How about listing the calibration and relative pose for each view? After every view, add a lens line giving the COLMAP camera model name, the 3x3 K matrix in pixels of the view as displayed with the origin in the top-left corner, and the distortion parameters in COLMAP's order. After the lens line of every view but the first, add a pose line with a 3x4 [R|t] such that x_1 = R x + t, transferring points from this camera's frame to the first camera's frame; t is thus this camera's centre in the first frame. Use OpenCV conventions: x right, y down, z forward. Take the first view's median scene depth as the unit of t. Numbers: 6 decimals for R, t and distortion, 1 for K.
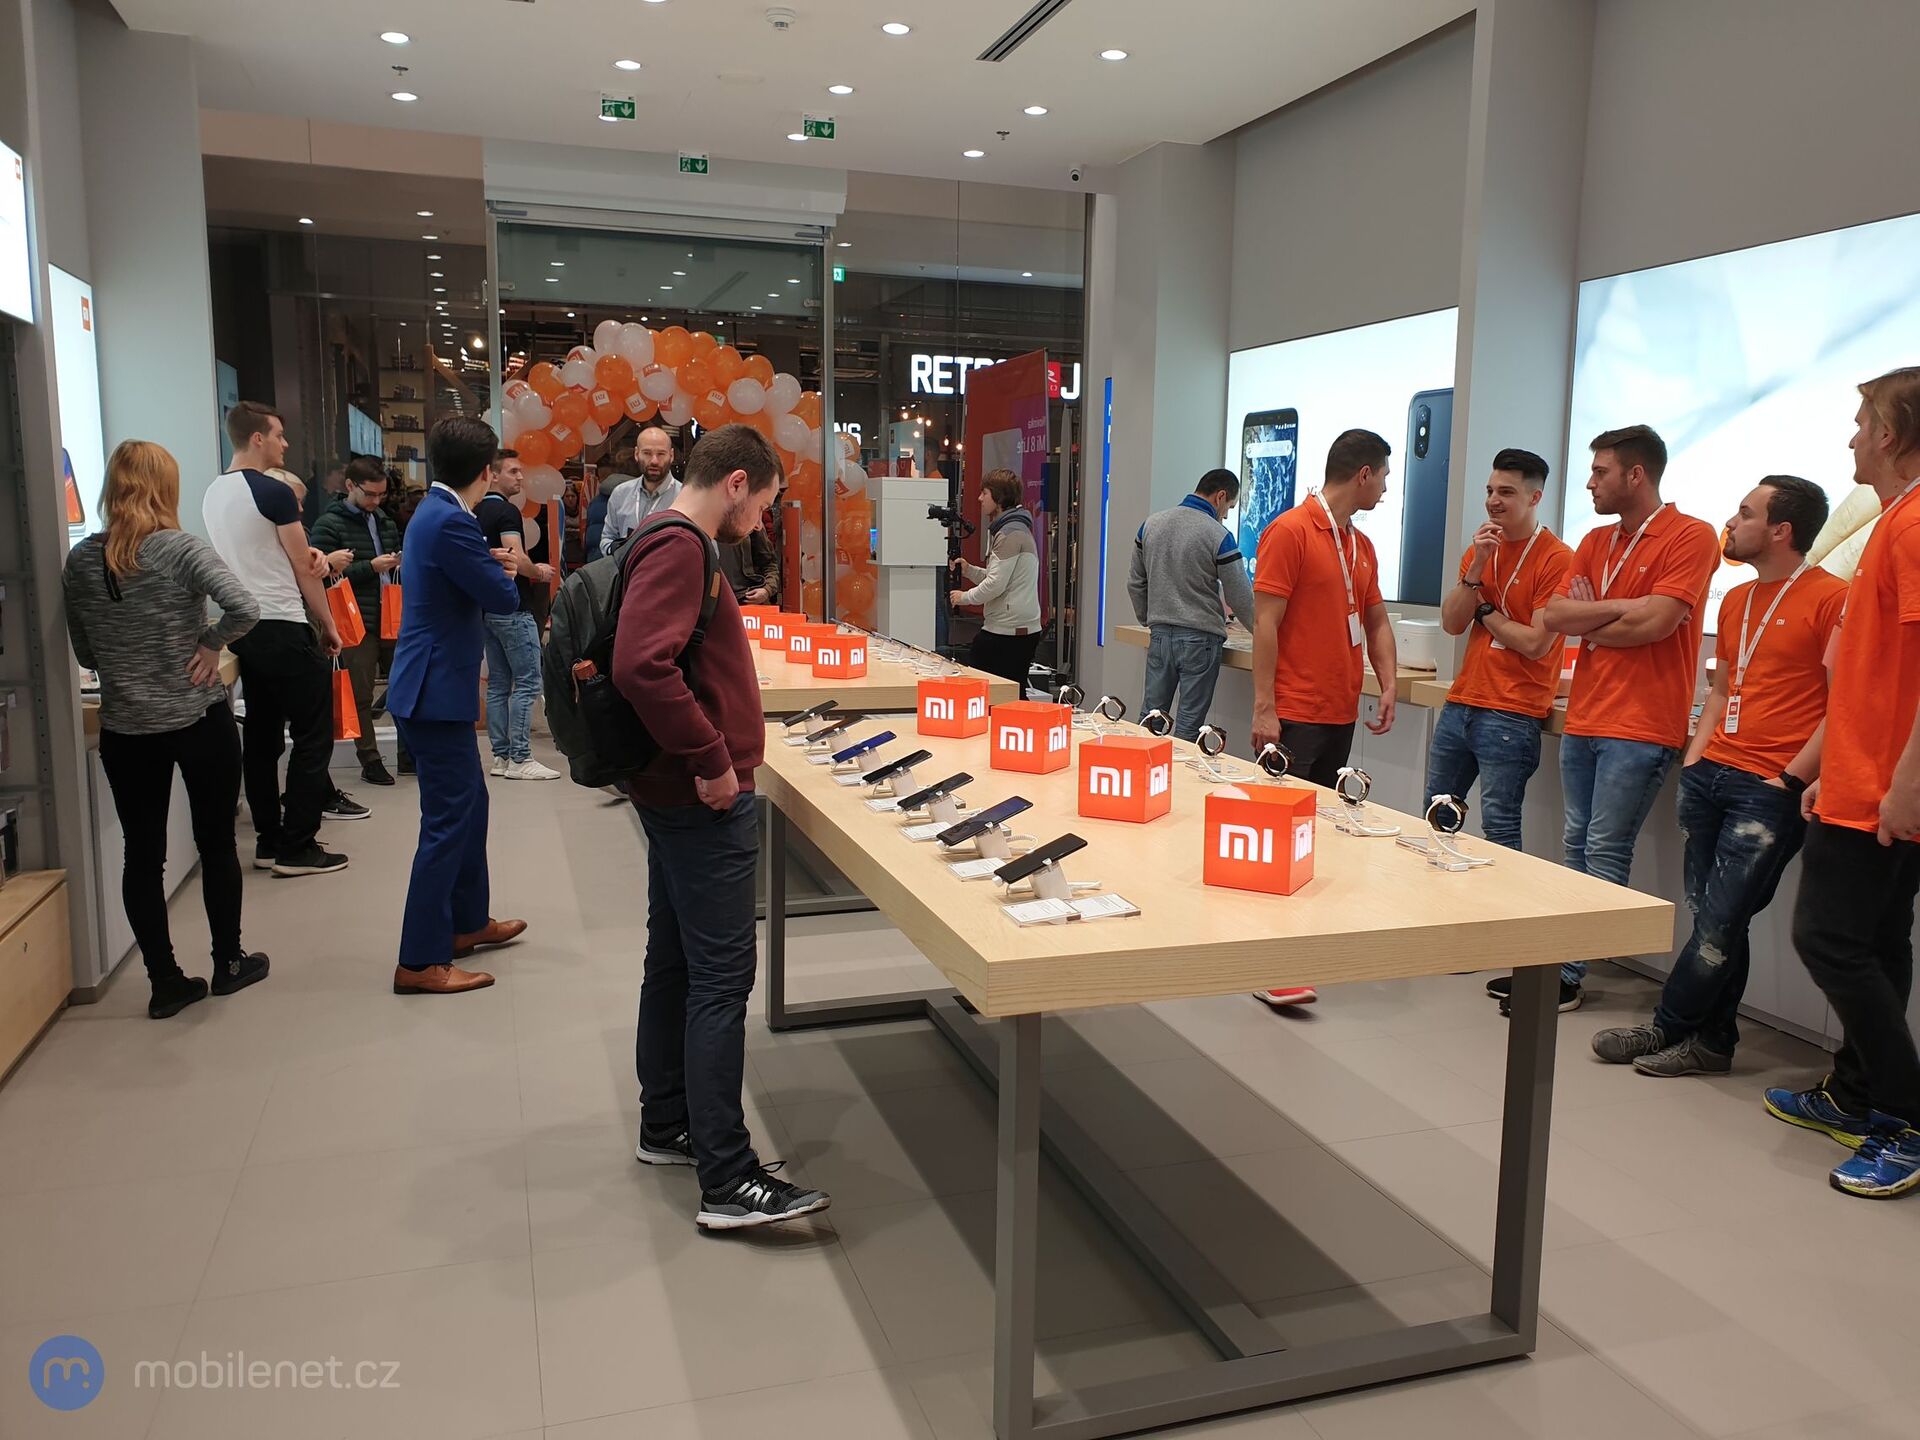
lens RADIAL K [[1491.7, 0, 975.8], [0, 1491.7, 725.8], [0, 0, 1]] dist [0.055998, -0.044208]
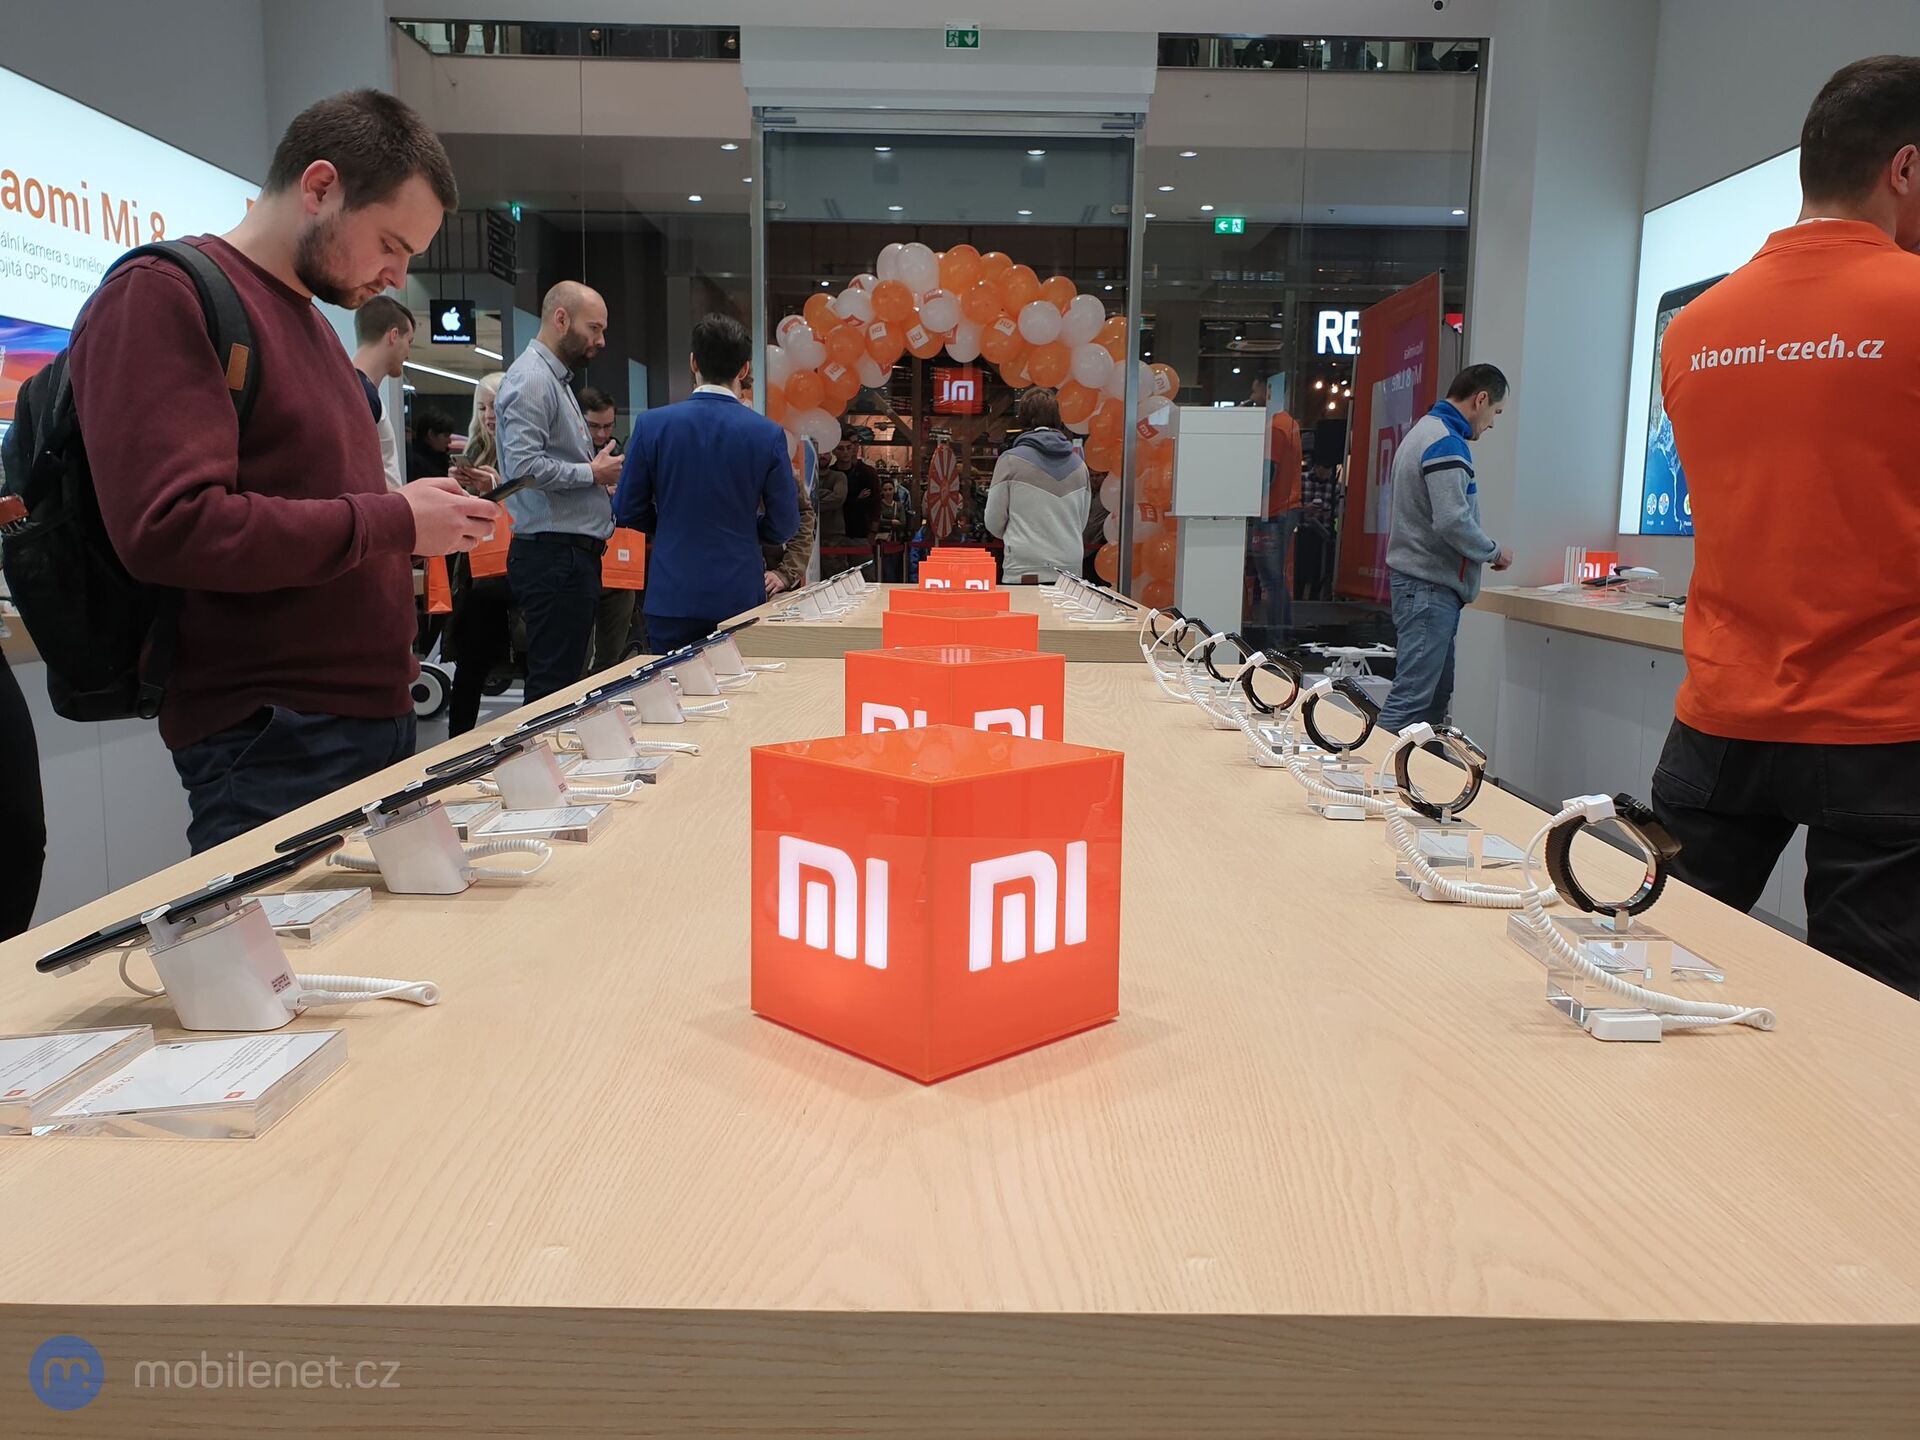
lens RADIAL K [[1491.7, 0, 960.1], [0, 1491.7, 713.0], [0, 0, 1]] dist [0.055998, -0.044208]
pose [[0.949985, 0.040936, -0.309600, 0.078257], [-0.044922, 0.998974, -0.005753, 0.009542], [0.309047, 0.019373, 0.950849, 0.178044]]
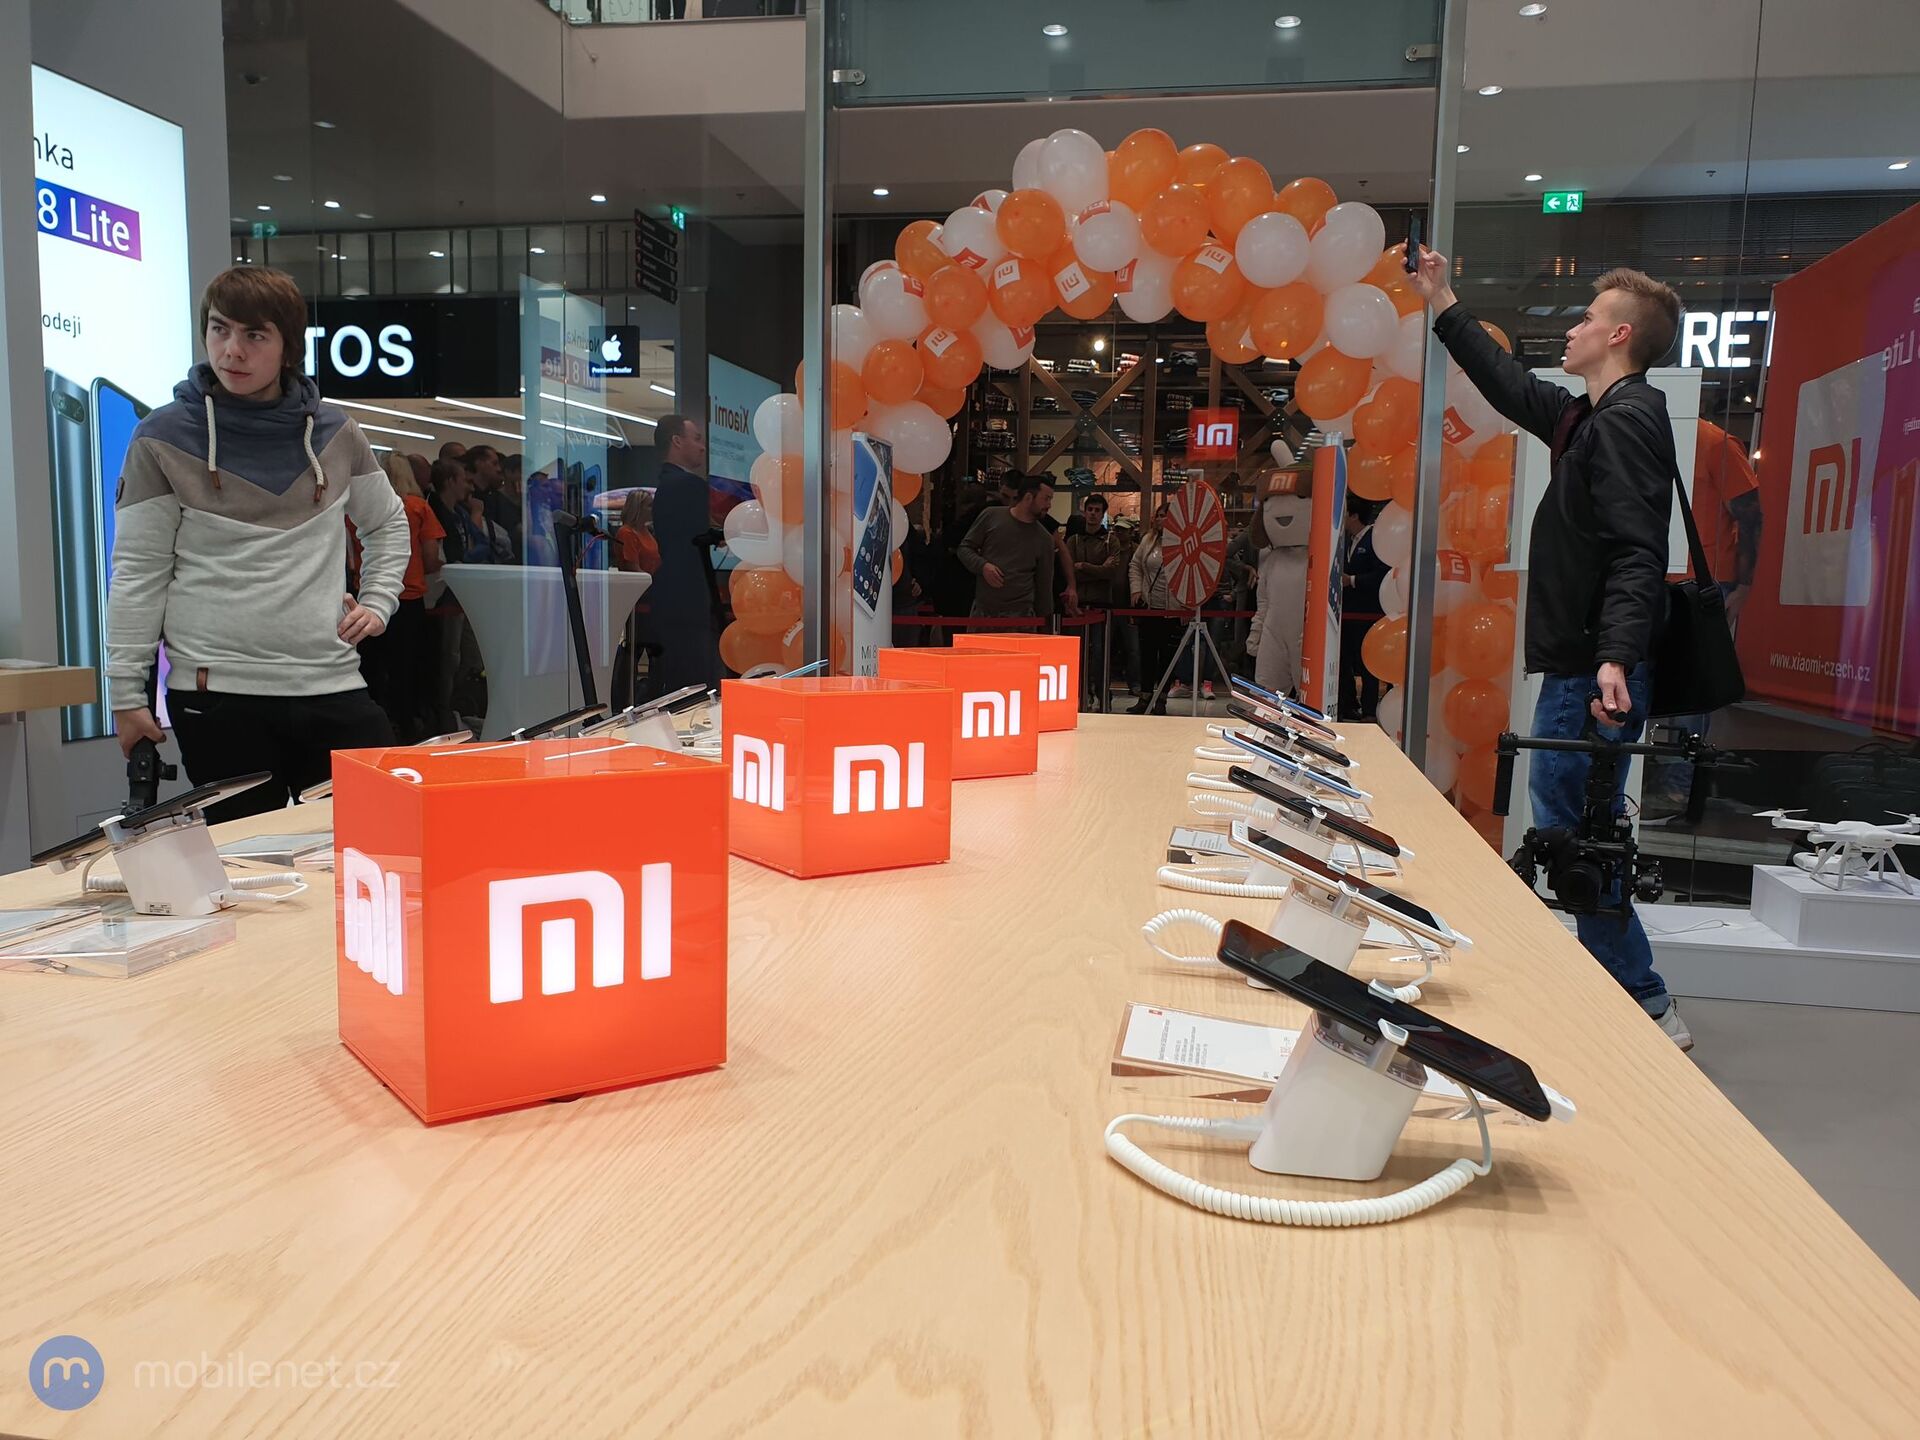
lens RADIAL K [[1491.7, 0, 993.8], [0, 1491.7, 725.7], [0, 0, 1]] dist [0.055998, -0.044208]
pose [[0.886624, 0.050341, -0.459743, 0.006525], [-0.072717, 0.996868, -0.031081, -0.035705], [0.456738, 0.060989, 0.887508, 0.516150]]
